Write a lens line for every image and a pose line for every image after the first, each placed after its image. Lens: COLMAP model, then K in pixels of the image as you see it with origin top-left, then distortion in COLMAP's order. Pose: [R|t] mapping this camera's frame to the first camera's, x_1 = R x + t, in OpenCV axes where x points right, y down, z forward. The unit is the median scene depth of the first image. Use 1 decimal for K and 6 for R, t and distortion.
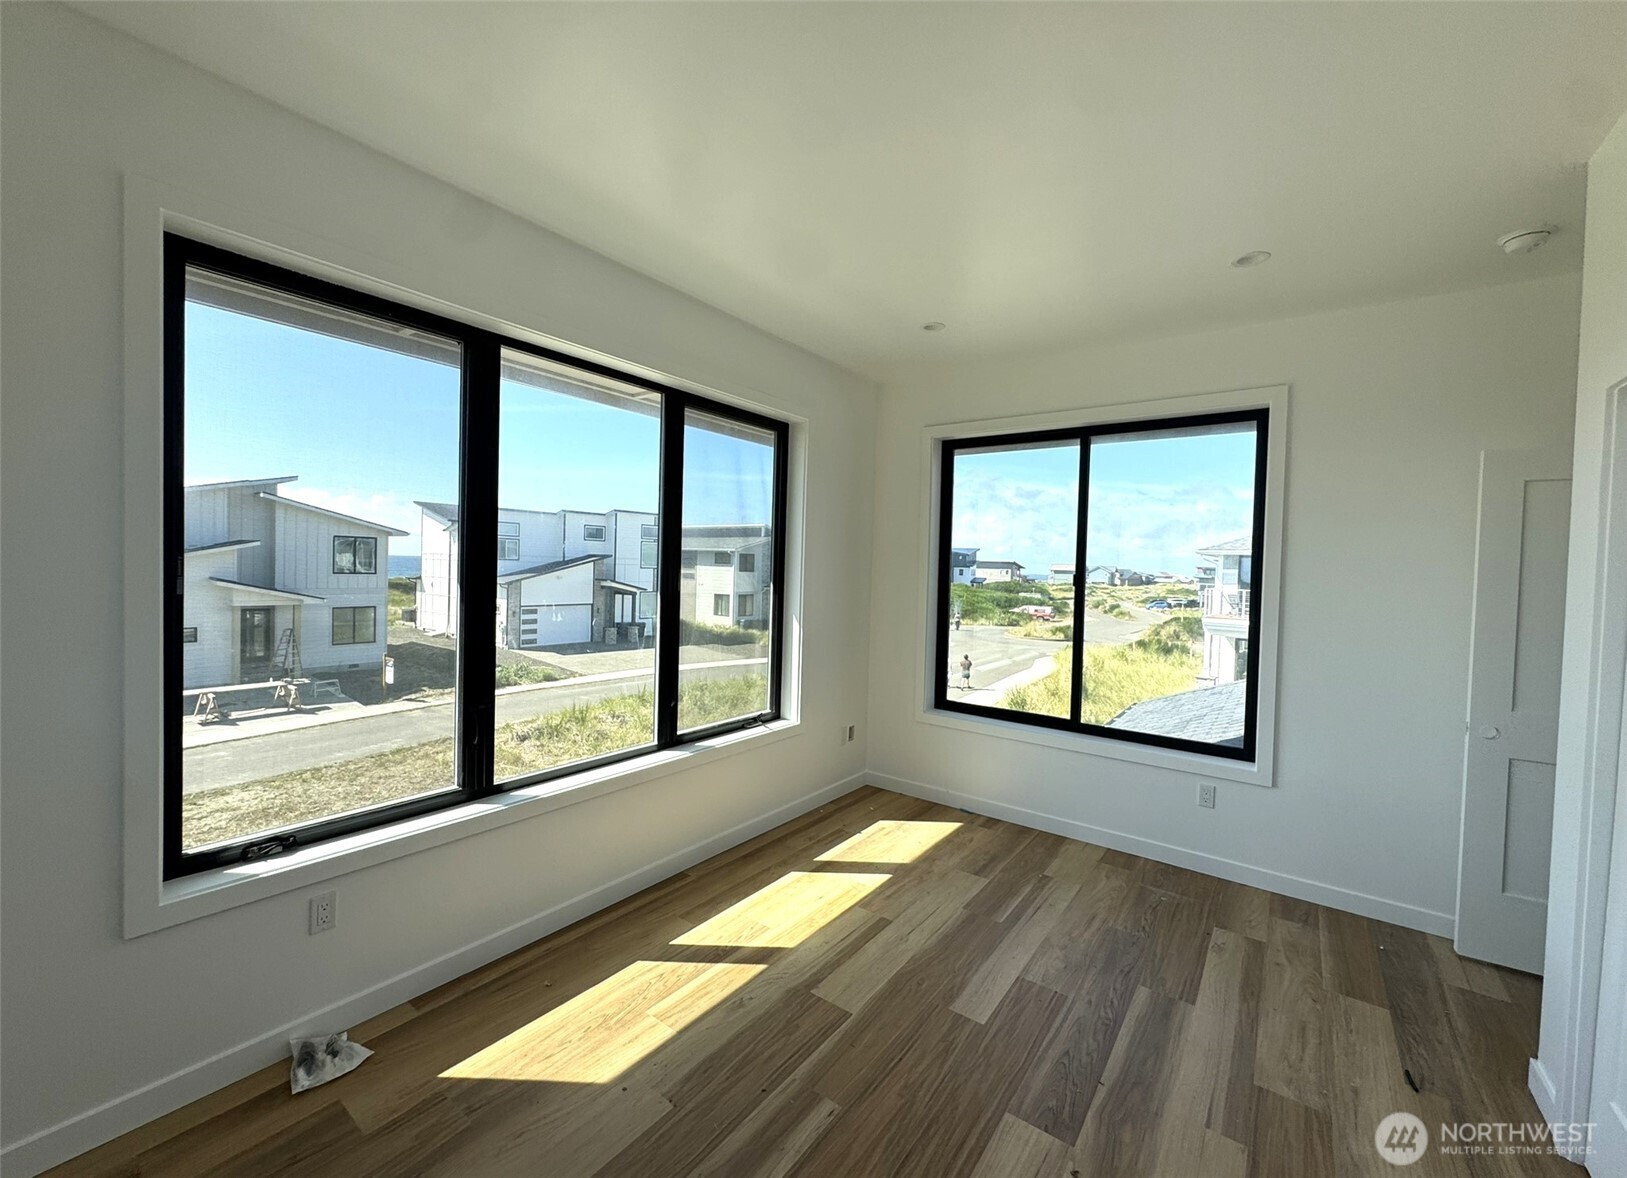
lens RADIAL K [[668.3, 0, 818.8], [0, 668.3, 586.0], [0, 0, 1]] dist [-0.003197, -0.000225]
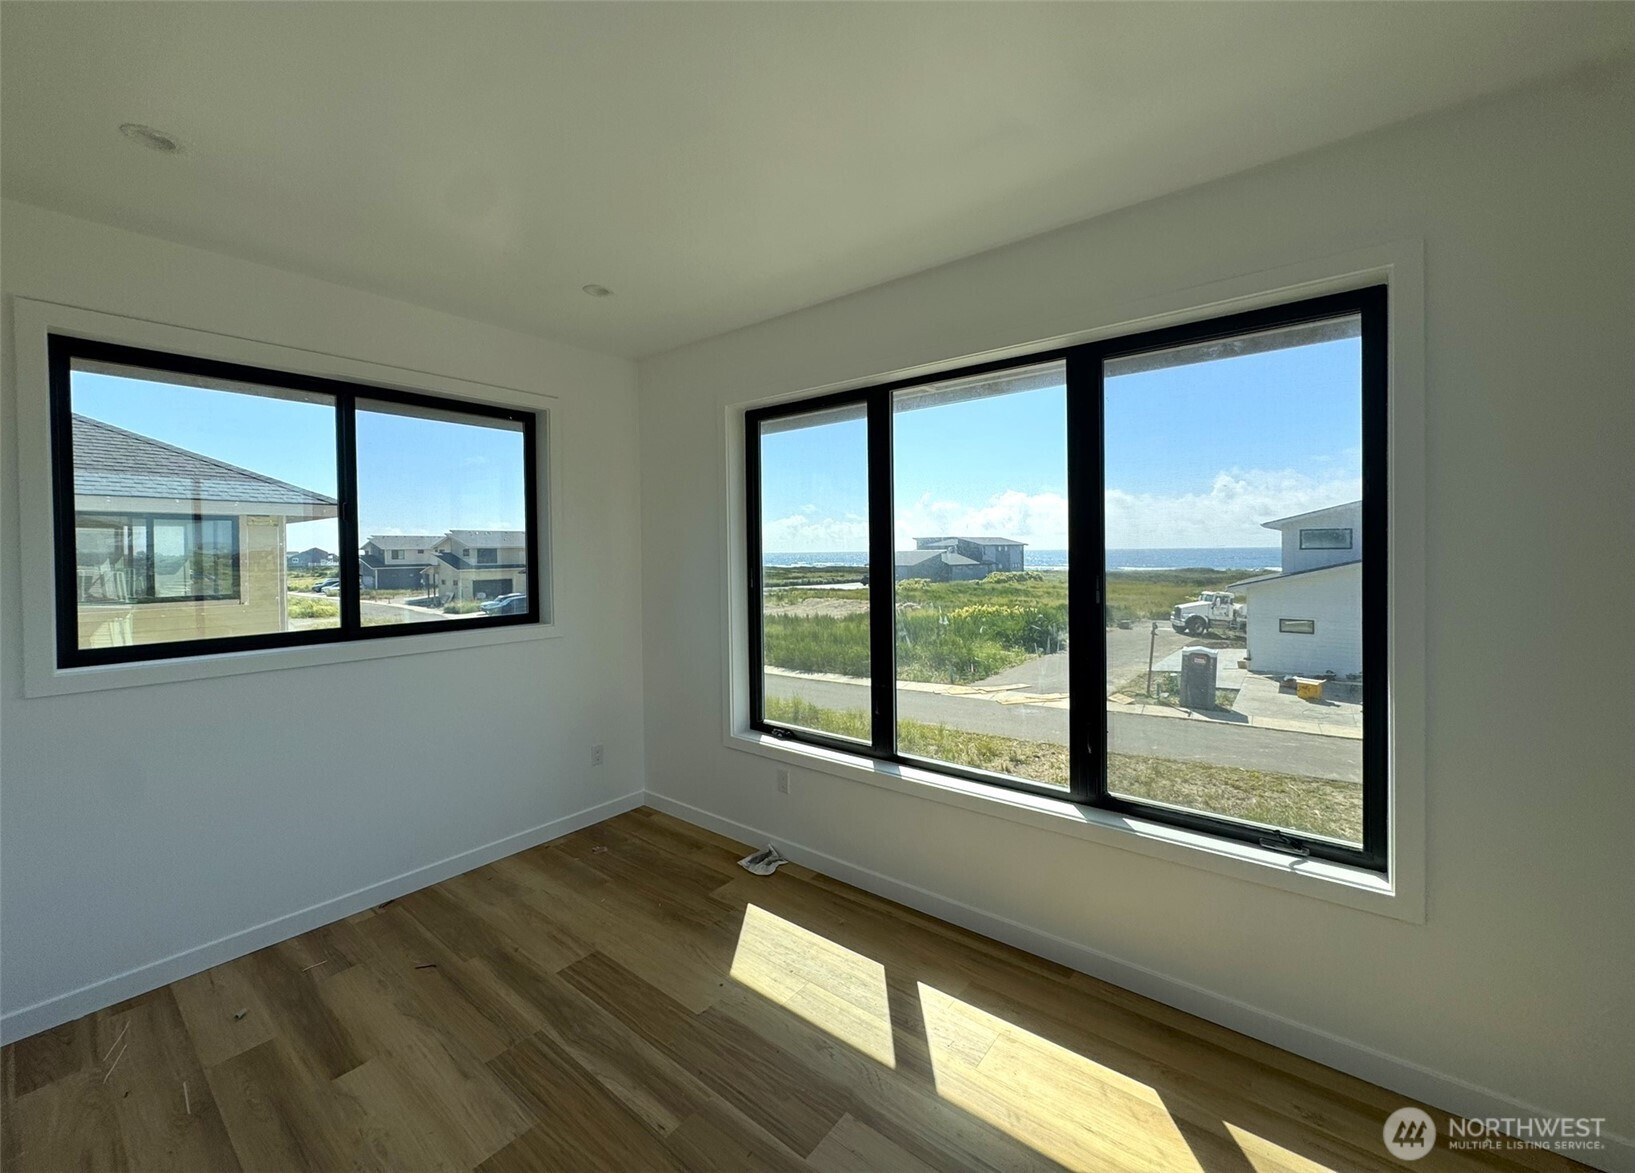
lens RADIAL K [[671.6, 0, 817.1], [0, 671.6, 574.4], [0, 0, 1]] dist [-0.003197, -0.000225]
pose [[-0.081038, -0.005884, -0.996694, 0.739285], [-0.019024, 0.999810, -0.004356, -0.016683], [0.996529, 0.018608, -0.081135, 0.969790]]
